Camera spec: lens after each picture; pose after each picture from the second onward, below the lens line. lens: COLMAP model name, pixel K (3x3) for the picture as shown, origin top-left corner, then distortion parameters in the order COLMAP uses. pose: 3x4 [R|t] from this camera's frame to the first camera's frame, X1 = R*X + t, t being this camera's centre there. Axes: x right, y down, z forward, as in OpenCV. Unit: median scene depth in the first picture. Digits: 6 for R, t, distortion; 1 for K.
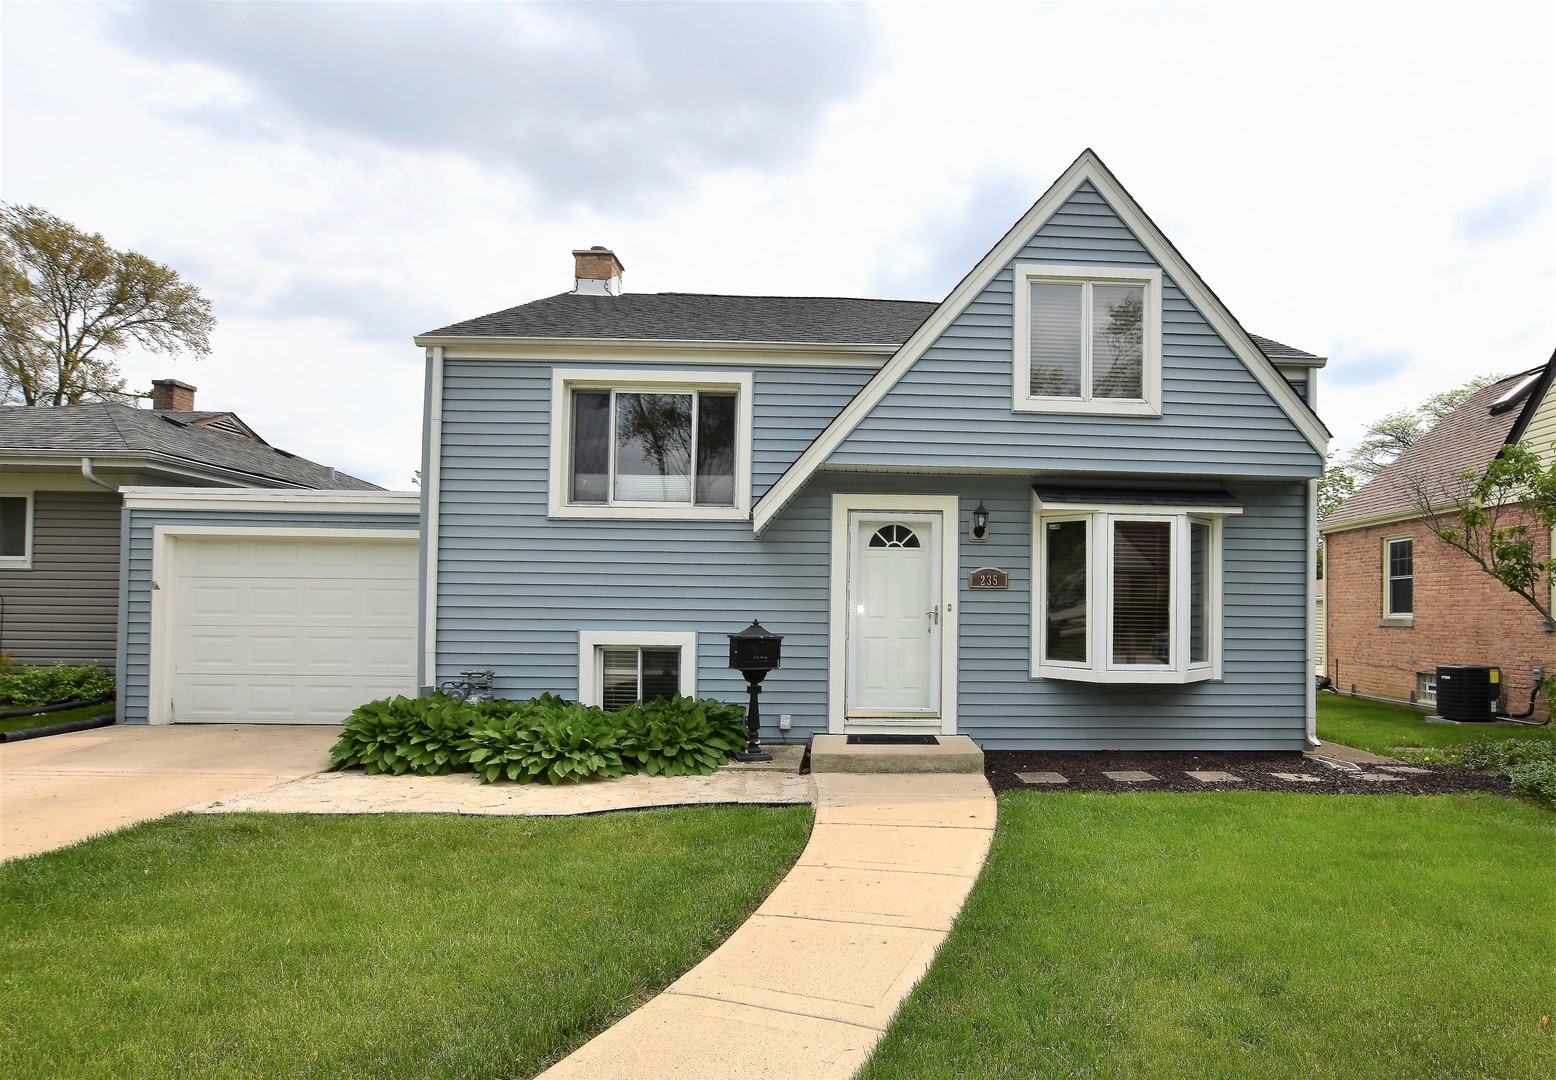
lens RADIAL K [[864.2, 0, 764.0], [0, 864.2, 591.7], [0, 0, 1]] dist [-0.028703, -0.002389]
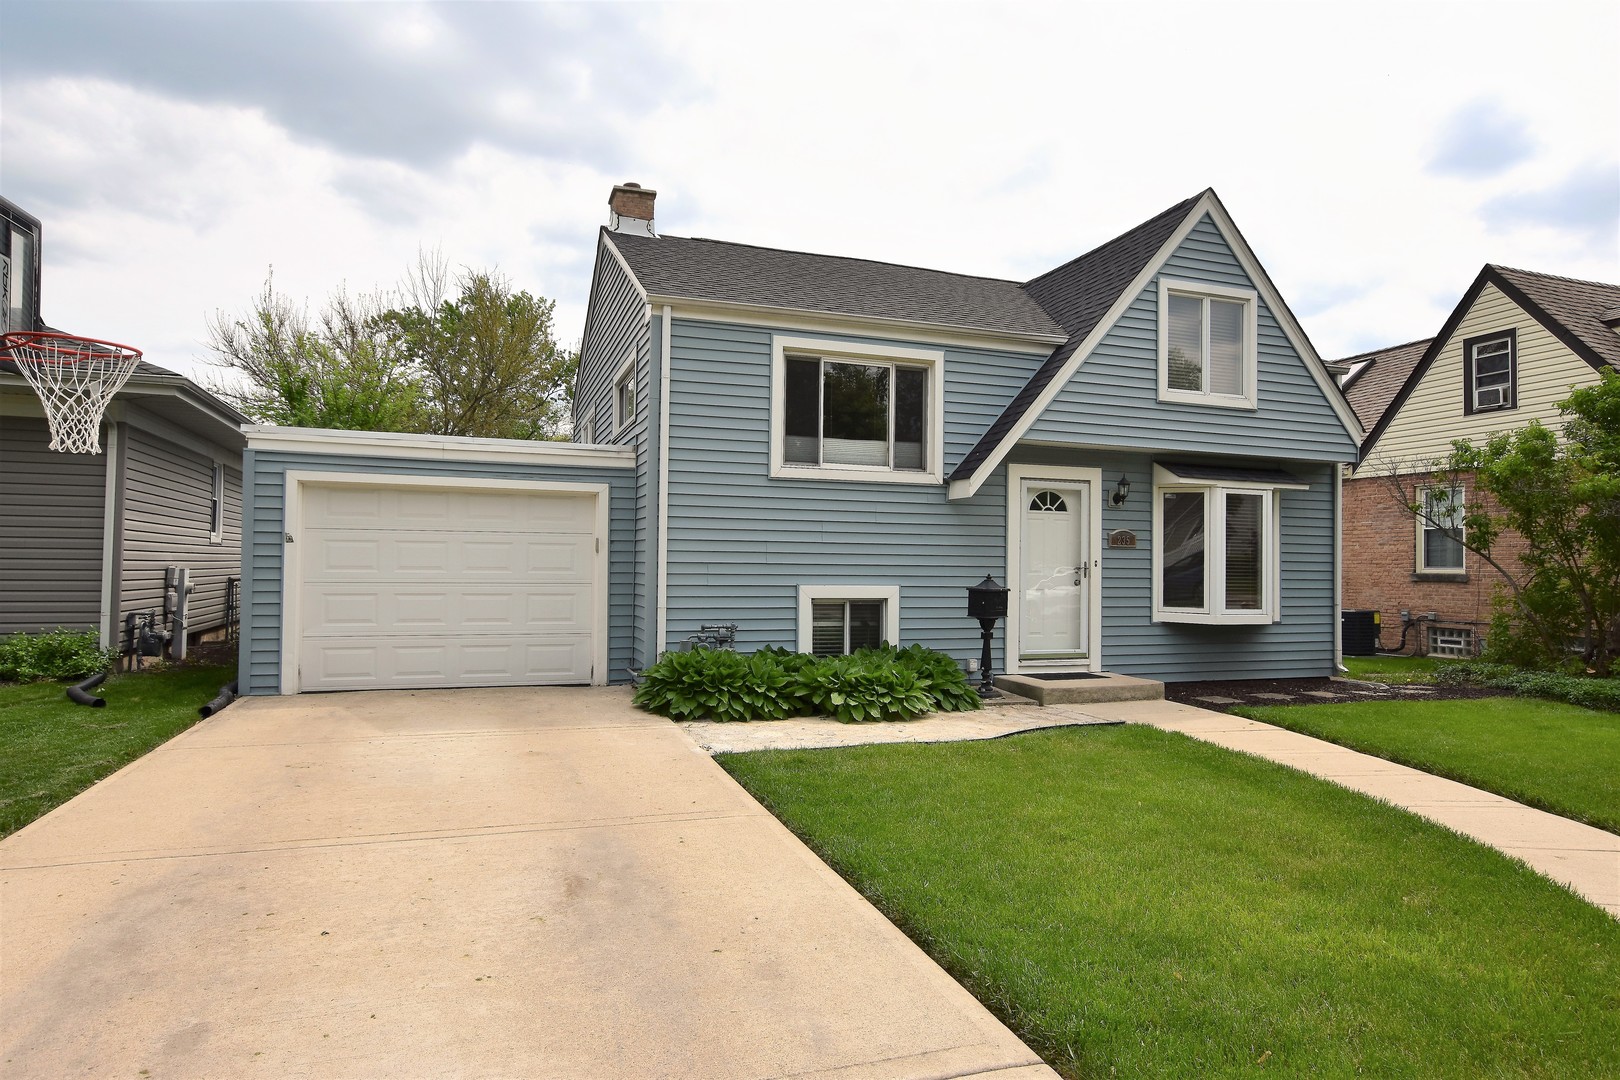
lens RADIAL K [[954.9, 0, 811.6], [0, 954.9, 540.2], [0, 0, 1]] dist [-0.020217, 0.001824]
pose [[0.954449, 0.007594, 0.298276, -0.541113], [-0.007536, 0.999971, -0.001343, -0.008578], [-0.298278, -0.000966, 0.954479, -0.120748]]
